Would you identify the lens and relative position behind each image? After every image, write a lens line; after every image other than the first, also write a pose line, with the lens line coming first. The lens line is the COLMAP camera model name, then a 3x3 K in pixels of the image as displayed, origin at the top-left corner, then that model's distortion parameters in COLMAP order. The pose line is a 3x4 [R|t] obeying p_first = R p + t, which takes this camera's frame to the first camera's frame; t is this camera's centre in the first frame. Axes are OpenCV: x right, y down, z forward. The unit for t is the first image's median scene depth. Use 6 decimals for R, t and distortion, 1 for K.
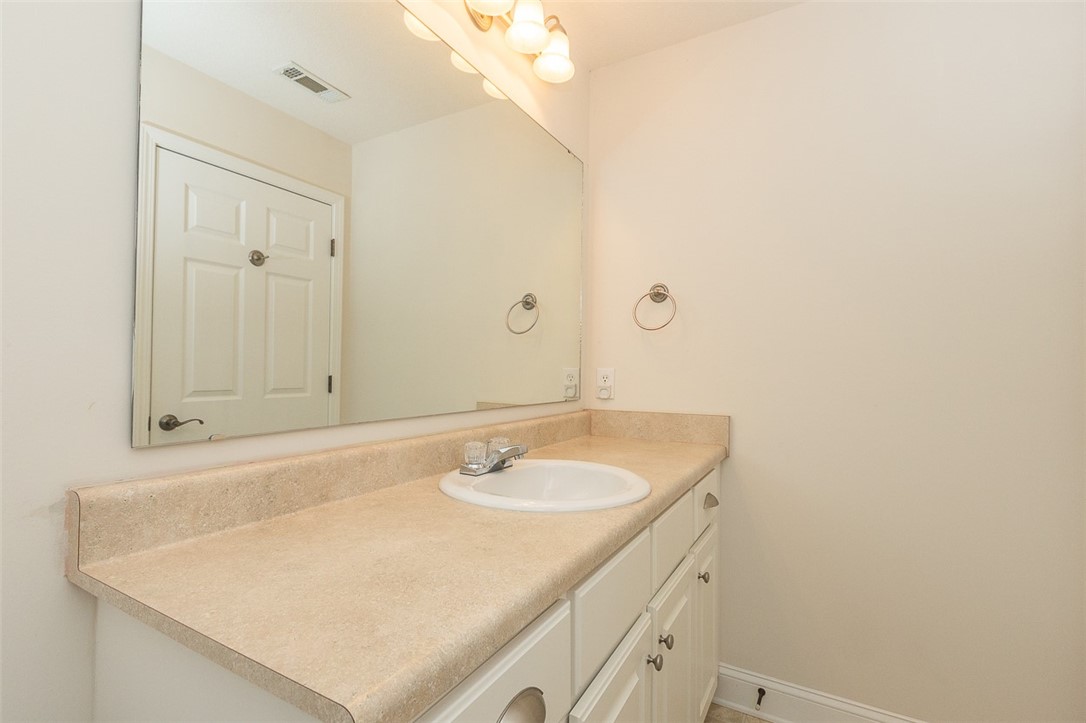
lens RADIAL K [[498.5, 0, 540.9], [0, 498.5, 364.2], [0, 0, 1]] dist [-0.002354, -0.000124]
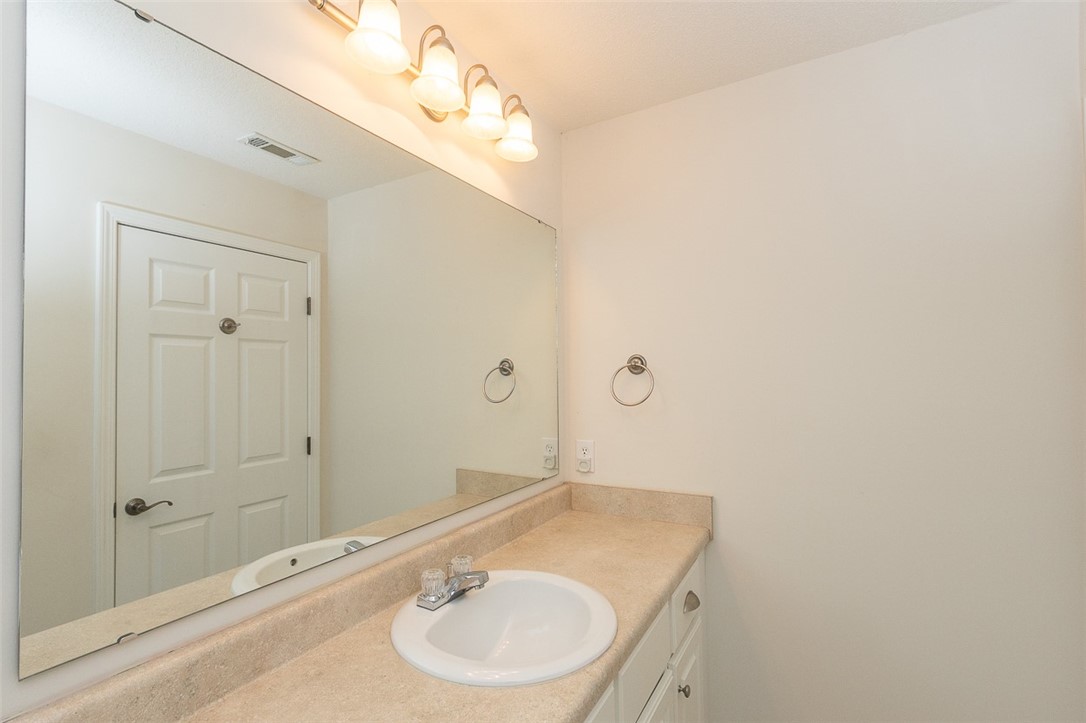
lens RADIAL K [[498.0, 0, 539.9], [0, 498.0, 361.4], [0, 0, 1]] dist [0.000925, -0.000664]
pose [[0.999662, -0.025391, -0.005658, 0.054371], [0.025317, 0.999598, -0.012776, -0.139786], [0.005980, 0.012628, 0.999902, 0.033492]]
